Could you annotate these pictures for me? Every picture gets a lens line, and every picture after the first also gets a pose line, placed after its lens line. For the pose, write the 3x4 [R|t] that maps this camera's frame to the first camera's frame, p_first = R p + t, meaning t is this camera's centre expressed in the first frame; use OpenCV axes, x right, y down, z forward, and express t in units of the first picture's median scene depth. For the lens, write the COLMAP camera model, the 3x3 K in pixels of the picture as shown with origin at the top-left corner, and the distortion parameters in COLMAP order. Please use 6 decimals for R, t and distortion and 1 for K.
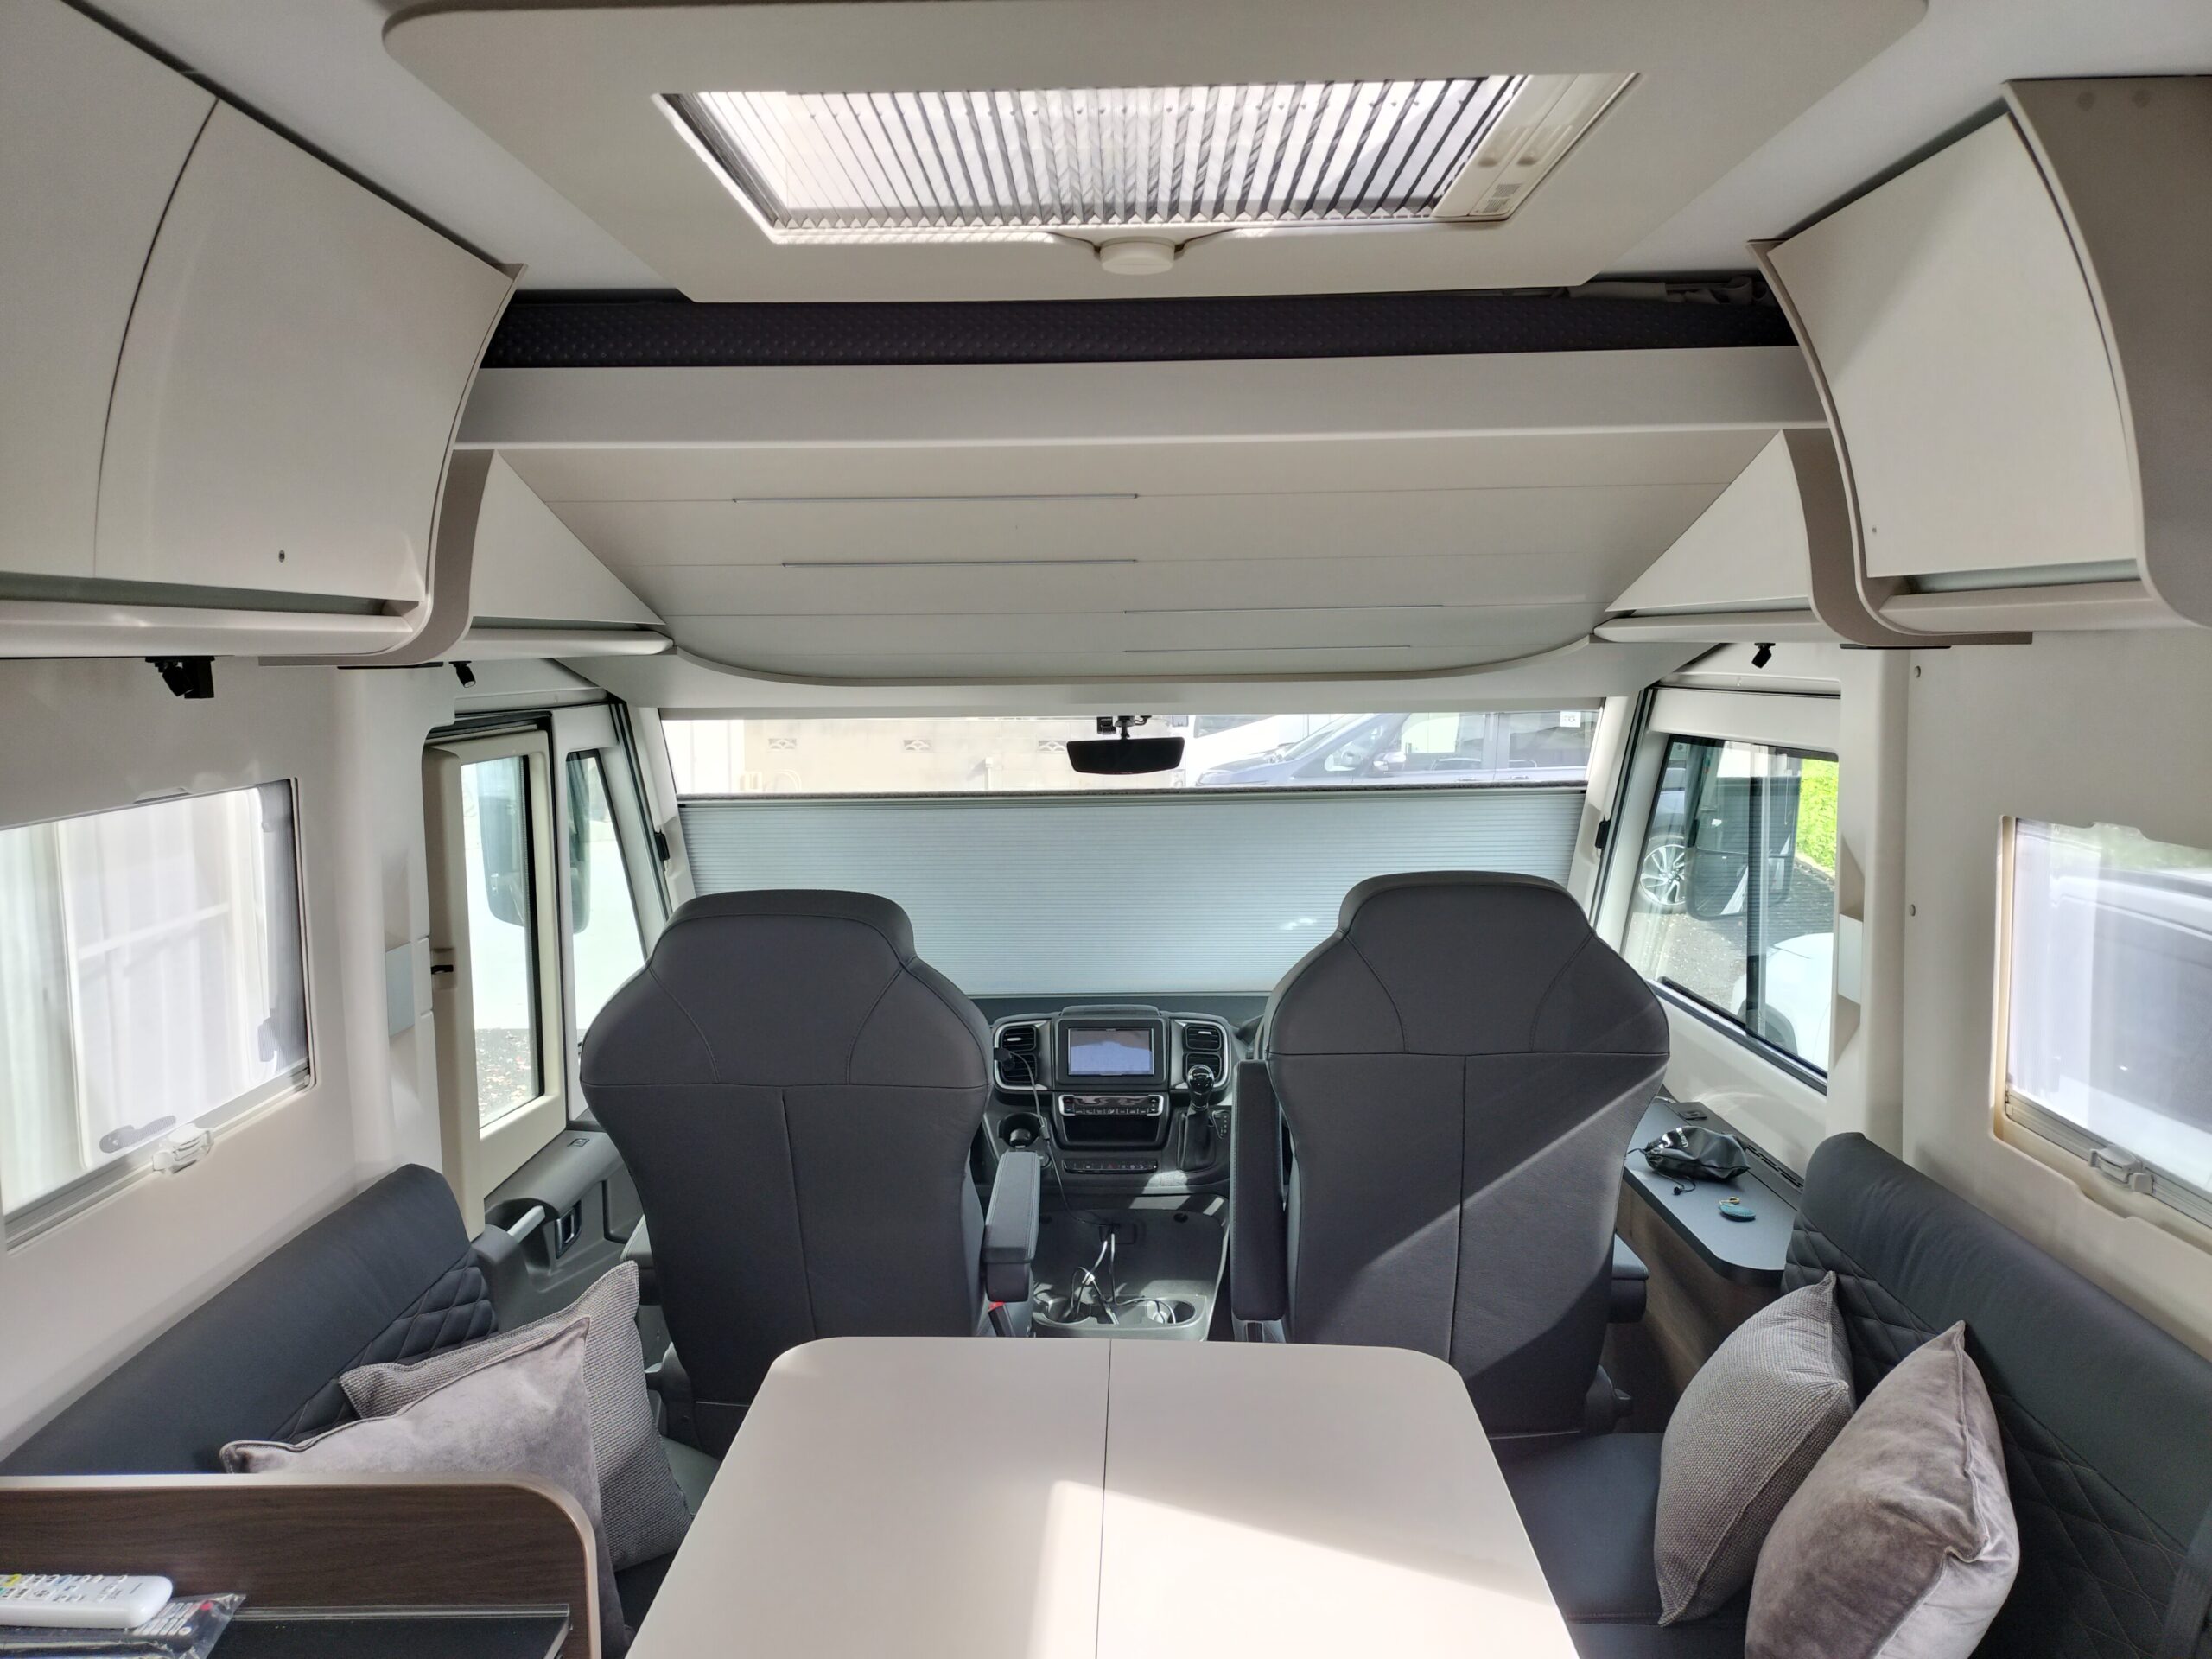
lens RADIAL K [[1676.4, 0, 1103.2], [0, 1676.4, 814.5], [0, 0, 1]] dist [0.113062, -0.130005]
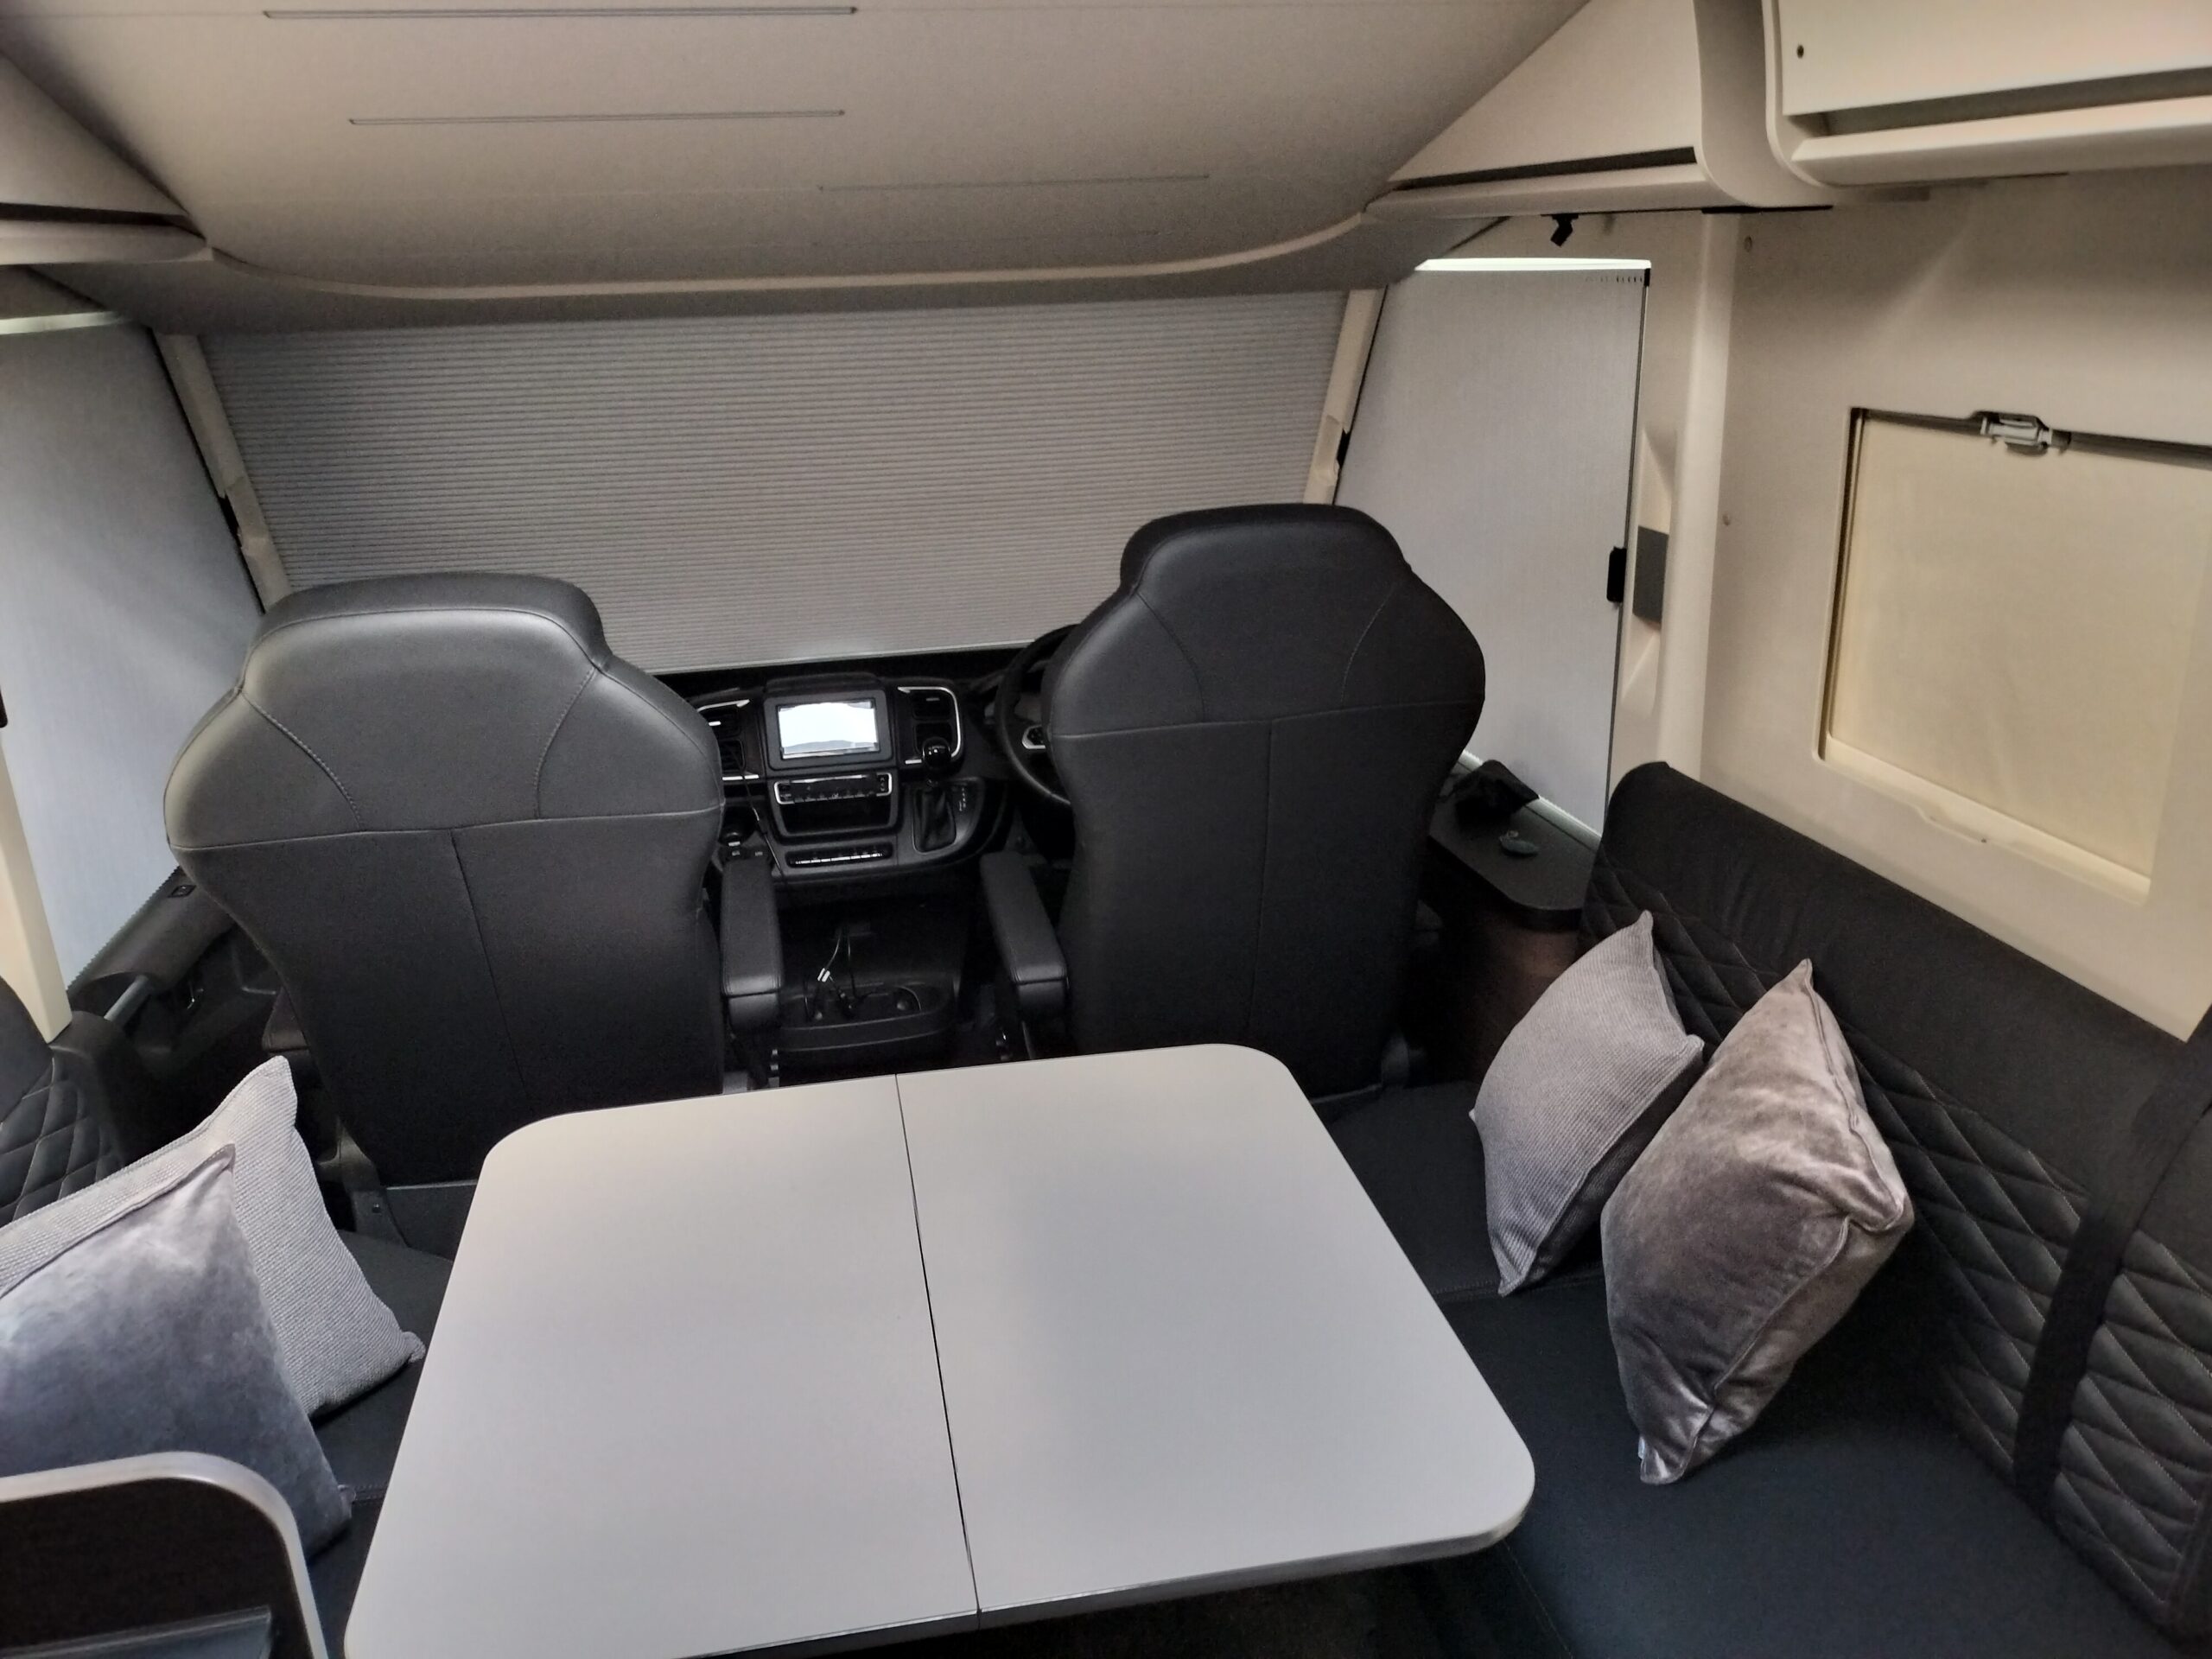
lens RADIAL K [[1676.4, 0, 1103.2], [0, 1676.4, 814.5], [0, 0, 1]] dist [0.113062, -0.130005]
pose [[0.976546, -0.088412, 0.196320, -0.053617], [0.043906, 0.974415, 0.220426, -0.006062], [-0.210785, -0.206637, 0.955443, 0.198480]]
